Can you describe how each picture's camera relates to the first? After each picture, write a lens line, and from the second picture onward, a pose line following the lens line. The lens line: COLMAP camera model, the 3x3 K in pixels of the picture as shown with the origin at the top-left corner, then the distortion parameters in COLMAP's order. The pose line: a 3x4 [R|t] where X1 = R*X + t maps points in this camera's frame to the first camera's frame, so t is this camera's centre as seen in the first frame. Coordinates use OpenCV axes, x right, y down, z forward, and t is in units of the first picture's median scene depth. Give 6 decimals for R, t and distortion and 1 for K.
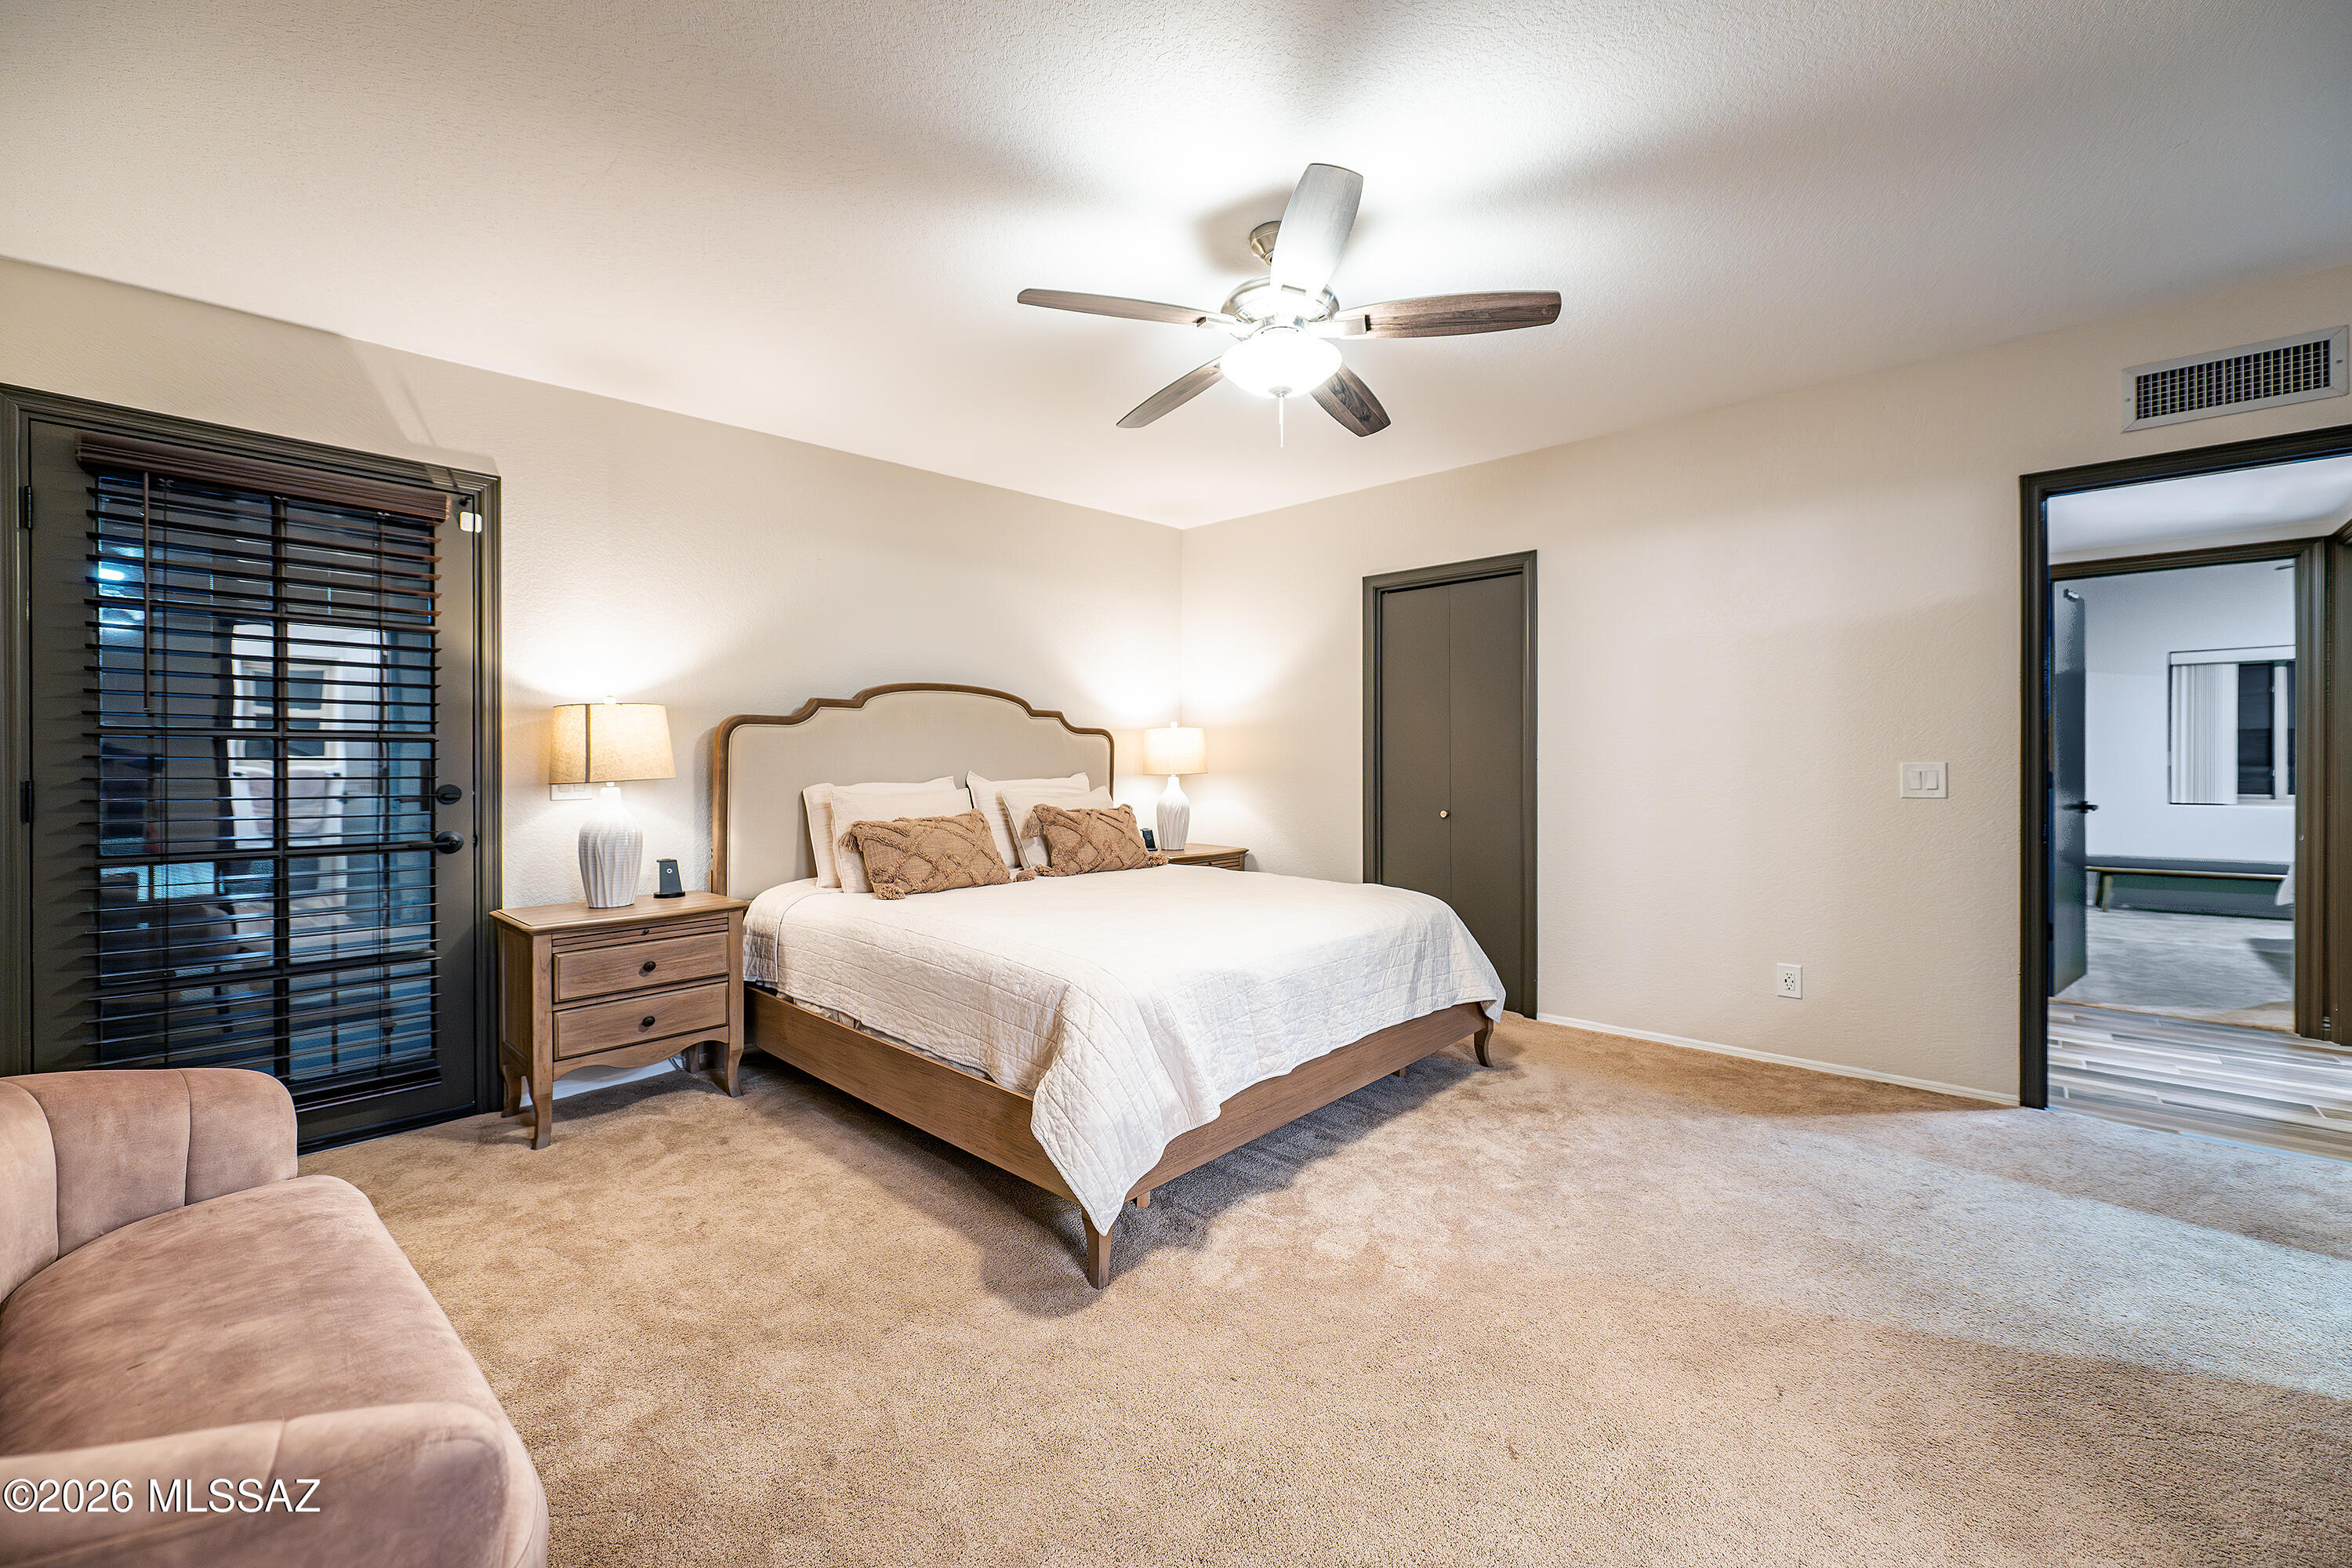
lens RADIAL K [[937.9, 0, 1183.2], [0, 937.9, 761.5], [0, 0, 1]] dist [0.000517, -0.000141]
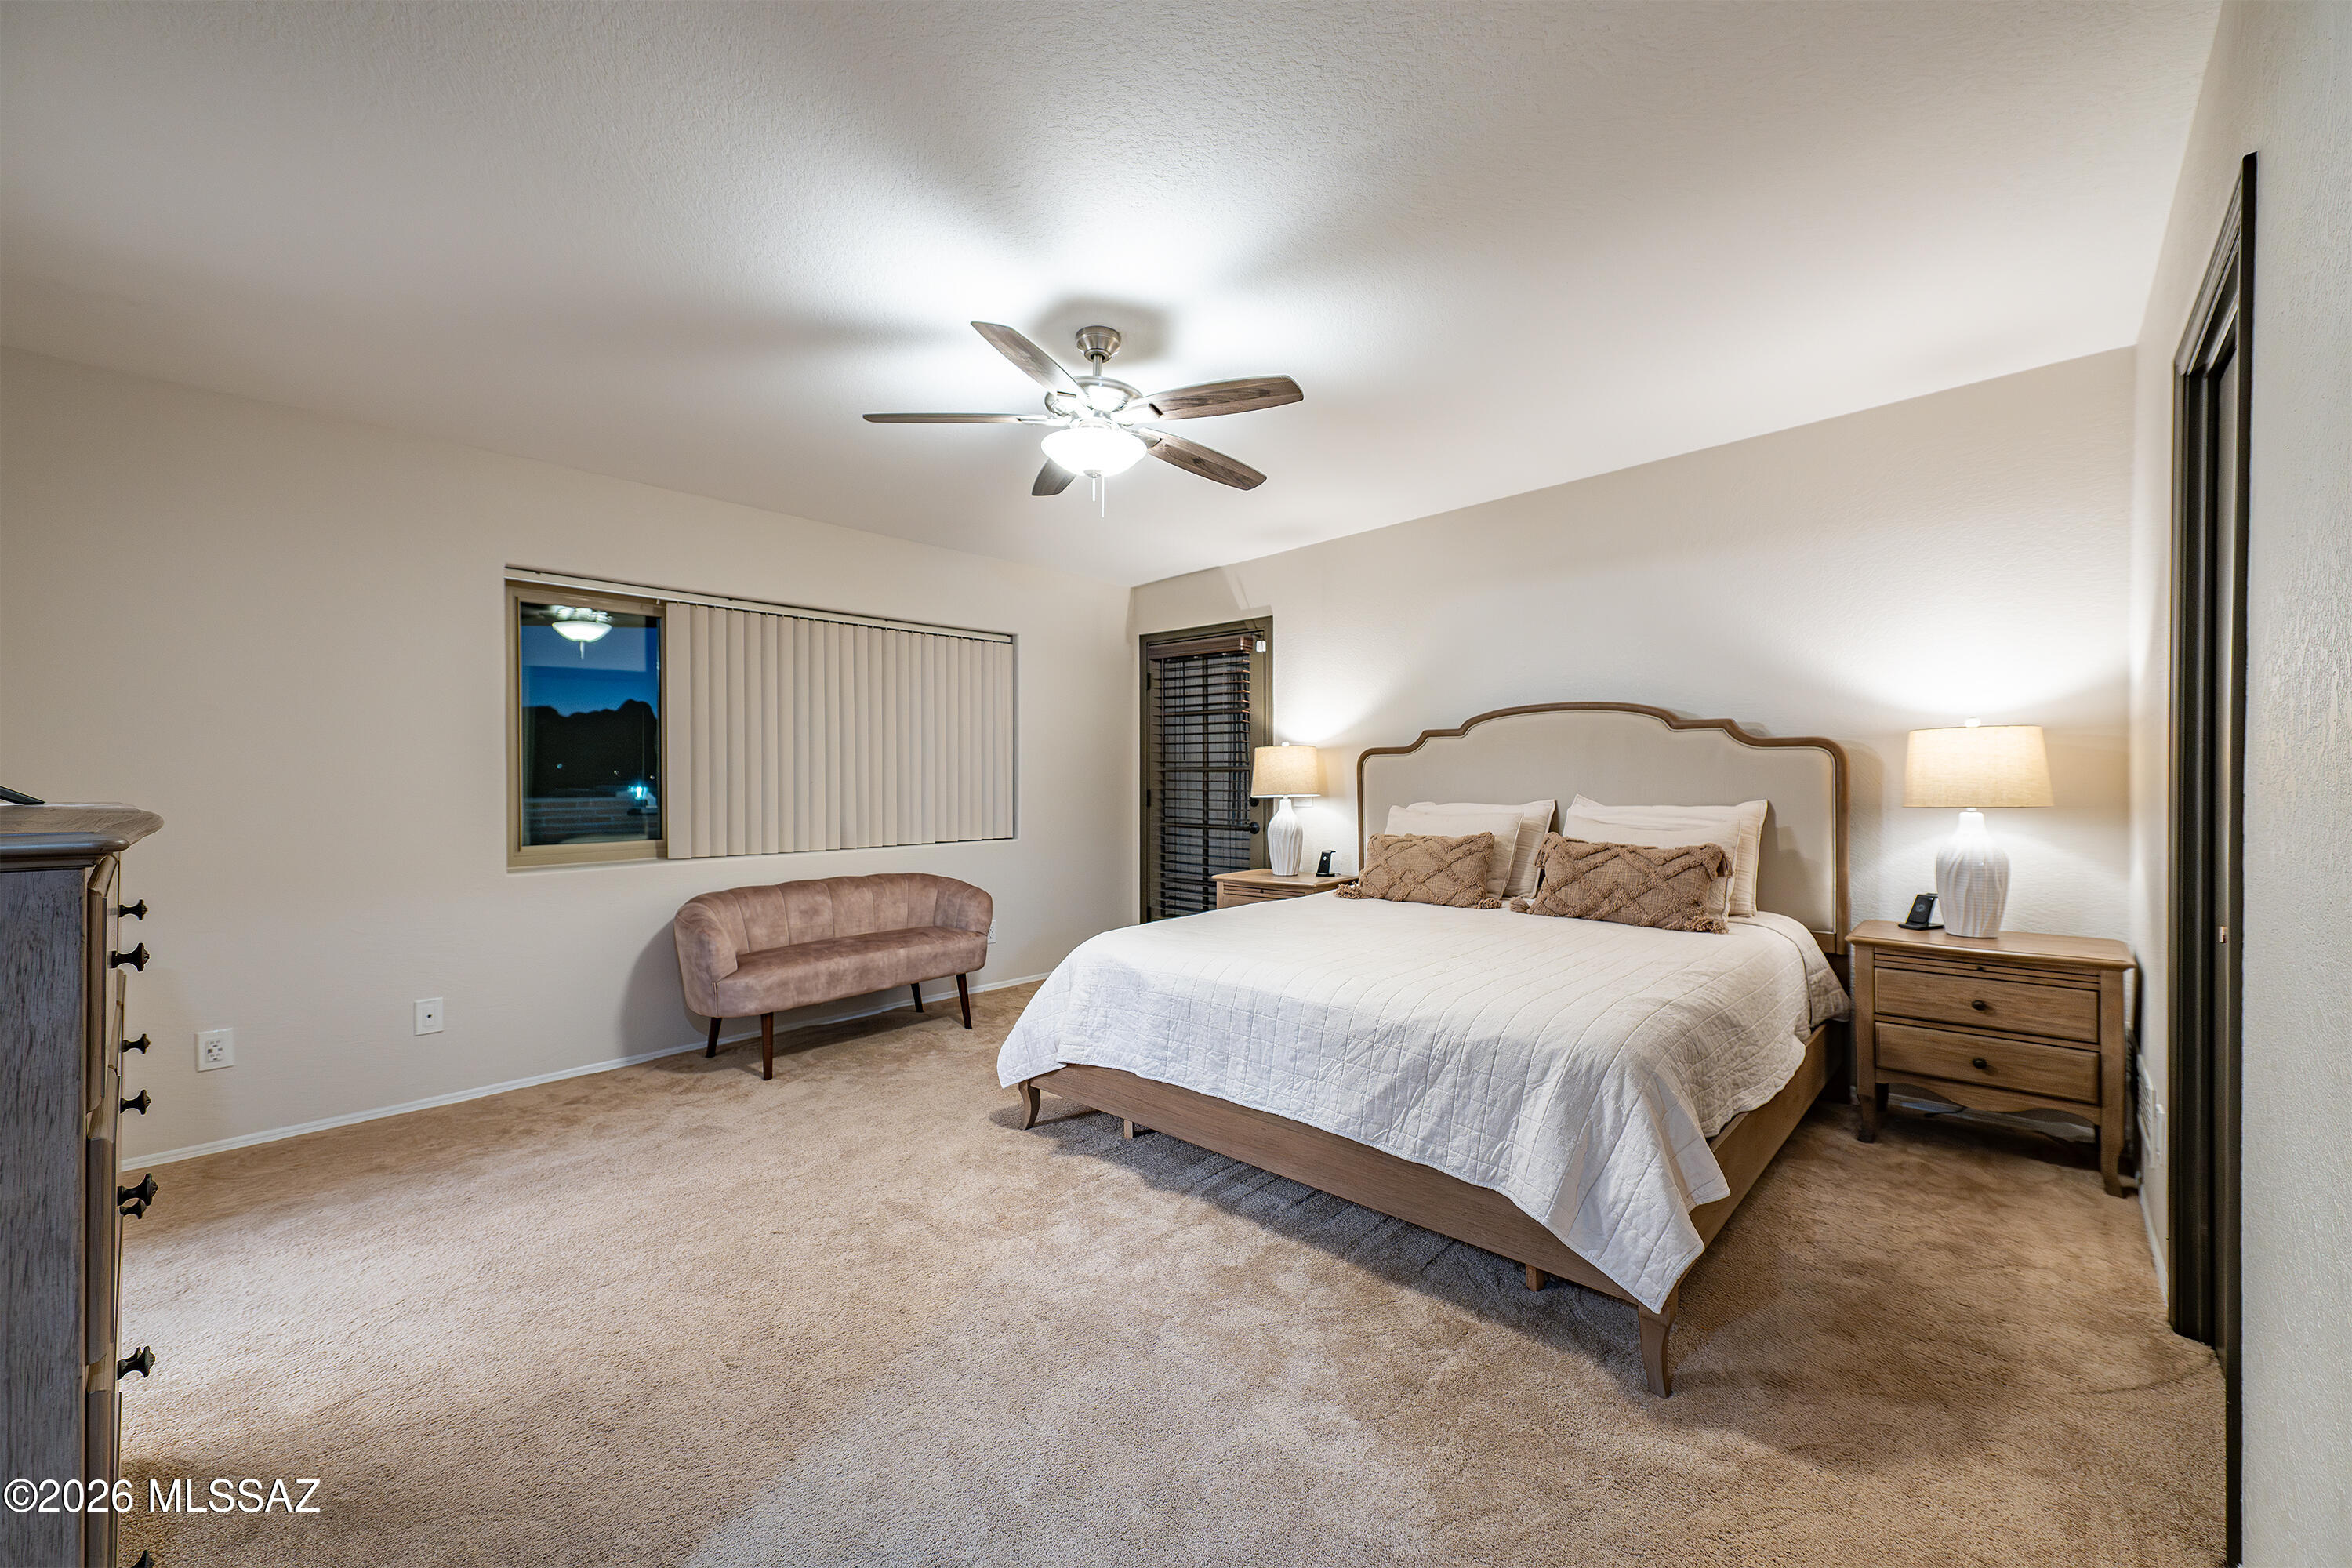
lens RADIAL K [[913.9, 0, 1193.2], [0, 913.9, 785.7], [0, 0, 1]] dist [-0.000809, -0.000227]
pose [[-0.003361, 0.005588, -0.999979, 0.957774], [-0.001354, 0.999983, 0.005593, -0.003982], [0.999993, 0.001372, -0.003353, 0.883005]]
